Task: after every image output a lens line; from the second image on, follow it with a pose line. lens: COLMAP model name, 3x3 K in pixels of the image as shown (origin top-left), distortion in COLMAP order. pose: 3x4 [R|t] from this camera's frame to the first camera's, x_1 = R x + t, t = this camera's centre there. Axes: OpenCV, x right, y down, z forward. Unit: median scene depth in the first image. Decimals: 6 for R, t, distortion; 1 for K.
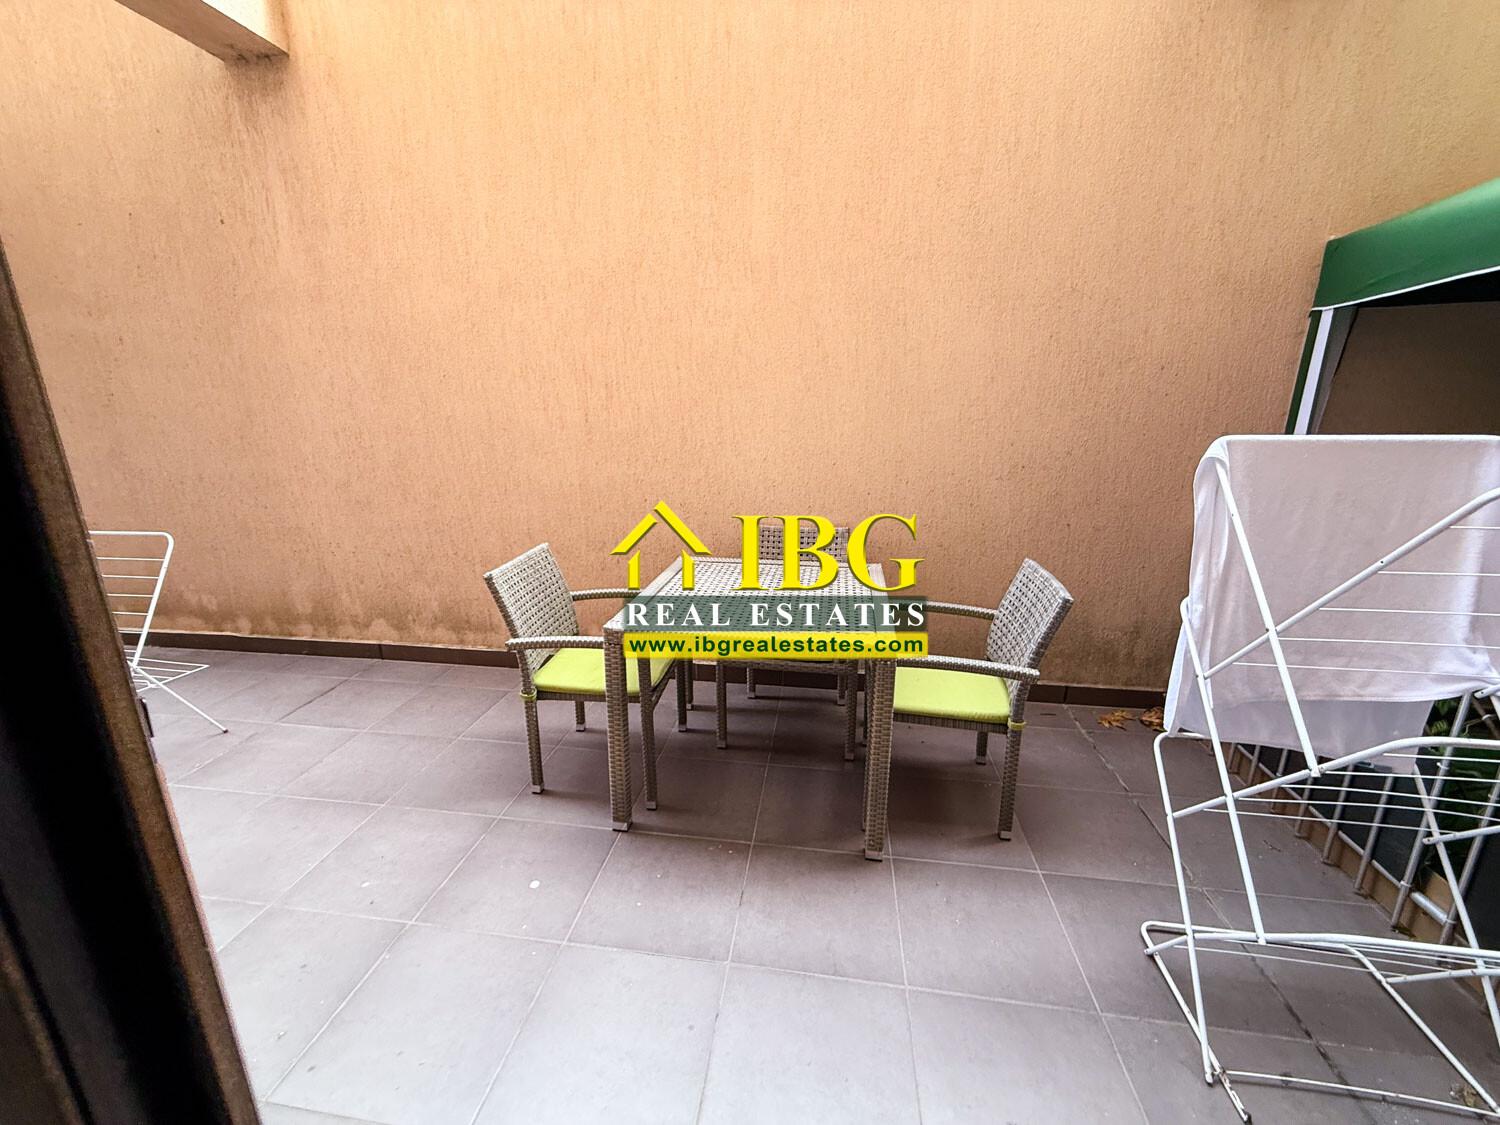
lens RADIAL K [[597.9, 0, 745.7], [0, 597.9, 564.2], [0, 0, 1]] dist [0.000498, -0.000209]
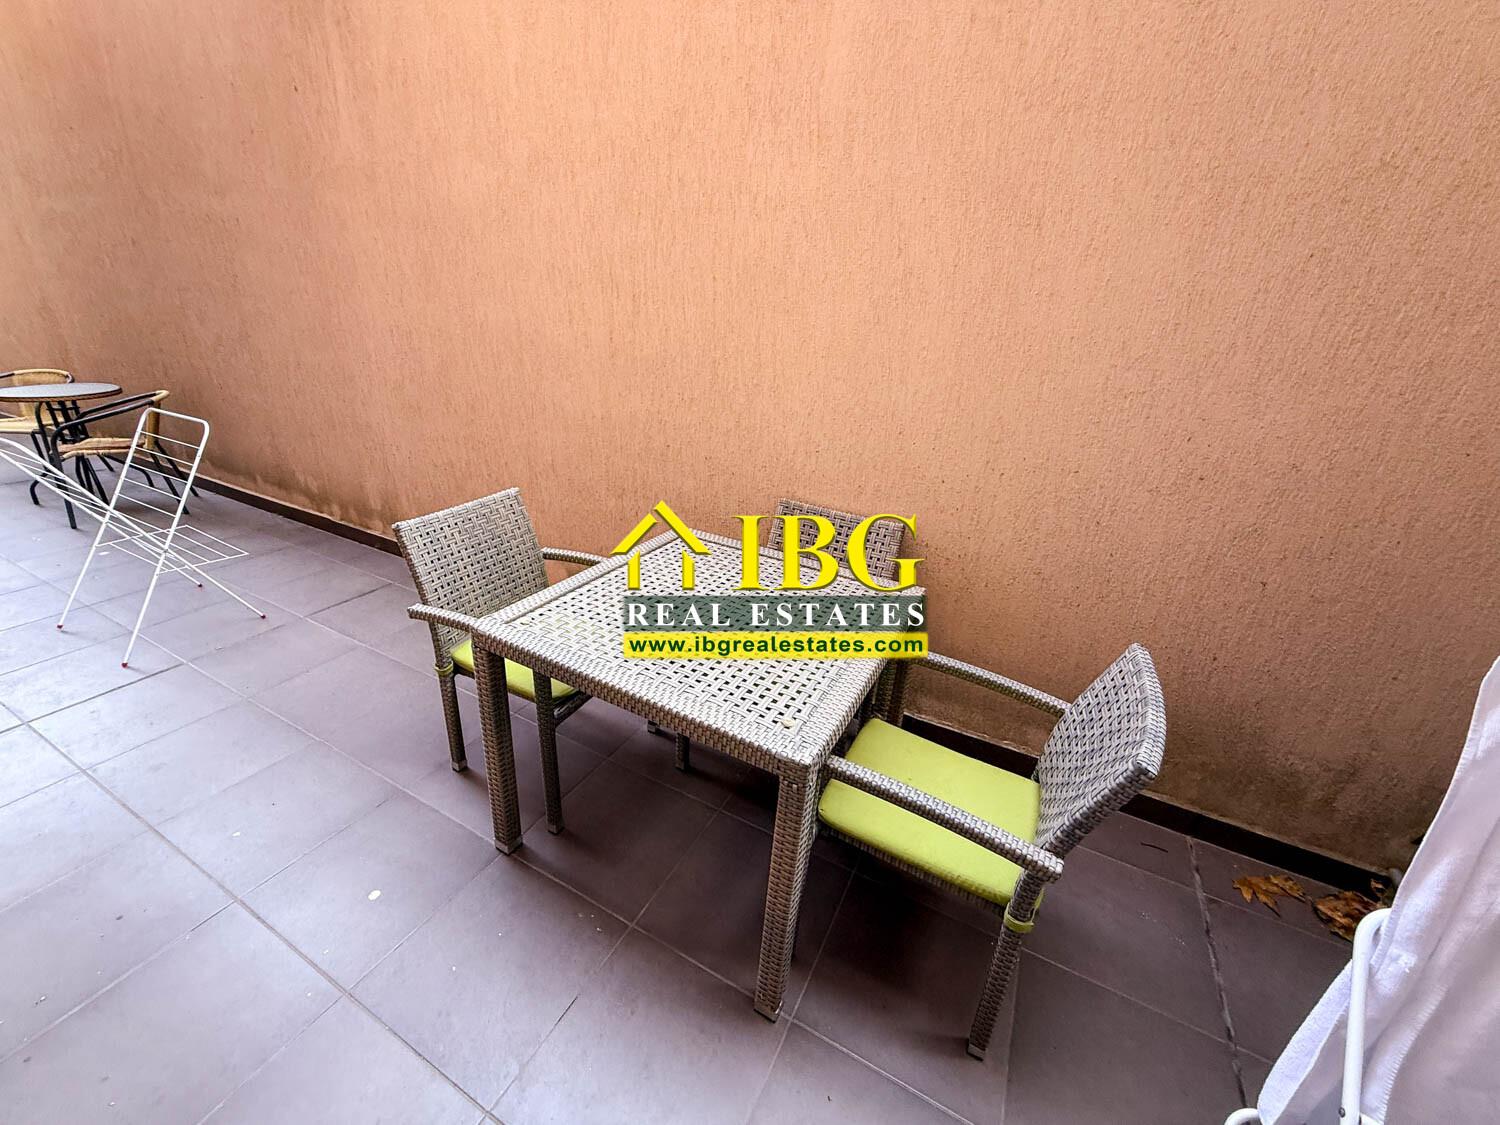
lens RADIAL K [[597.9, 0, 746.5], [0, 597.9, 563.5], [0, 0, 1]] dist [0.000498, -0.000209]
pose [[0.941999, 0.187234, -0.278534, 0.206542], [-0.149191, 0.977024, 0.152207, -0.098868], [0.300632, -0.101824, 0.948289, 0.261768]]
